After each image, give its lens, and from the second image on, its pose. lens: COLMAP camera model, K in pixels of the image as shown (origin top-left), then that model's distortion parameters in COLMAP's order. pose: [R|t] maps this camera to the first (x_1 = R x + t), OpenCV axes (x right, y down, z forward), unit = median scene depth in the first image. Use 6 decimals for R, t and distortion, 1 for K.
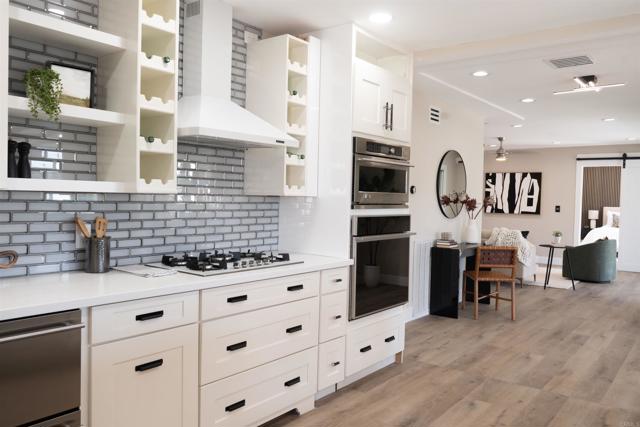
lens RADIAL K [[513.6, 0, 317.6], [0, 513.6, 212.8], [0, 0, 1]] dist [0.000862, 0.004292]
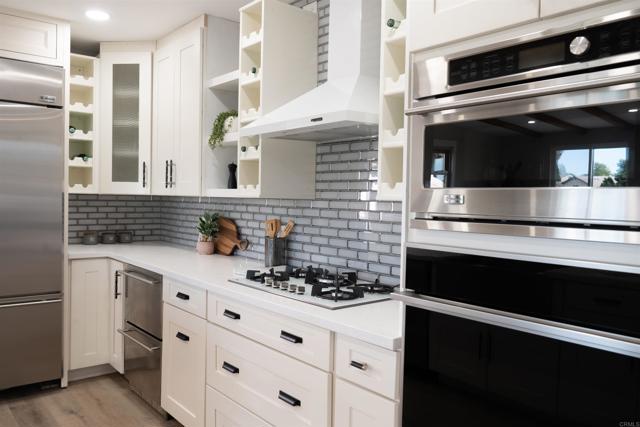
lens RADIAL K [[513.6, 0, 317.6], [0, 513.6, 212.8], [0, 0, 1]] dist [0.000862, 0.004292]
pose [[-0.218941, 0.002745, -0.975734, 0.521076], [-0.055607, 0.998336, 0.015286, -0.022799], [0.974152, 0.057604, -0.218424, 1.021179]]
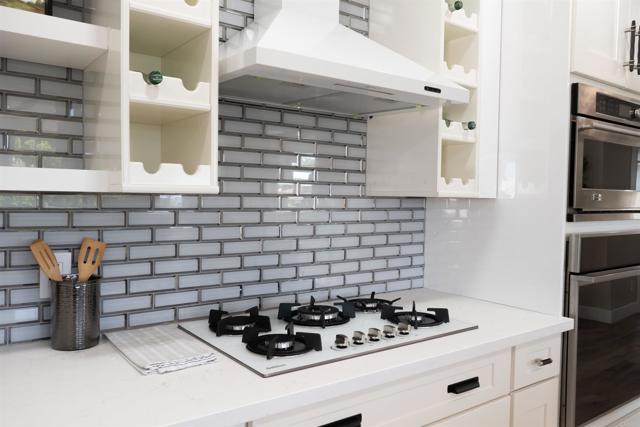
lens RADIAL K [[513.6, 0, 317.6], [0, 513.6, 212.8], [0, 0, 1]] dist [0.000862, 0.004292]
pose [[0.964853, 0.003969, -0.262759, -0.043120], [-0.004616, 0.999988, -0.001844, -0.014410], [0.262749, 0.002992, 0.964860, 0.428181]]
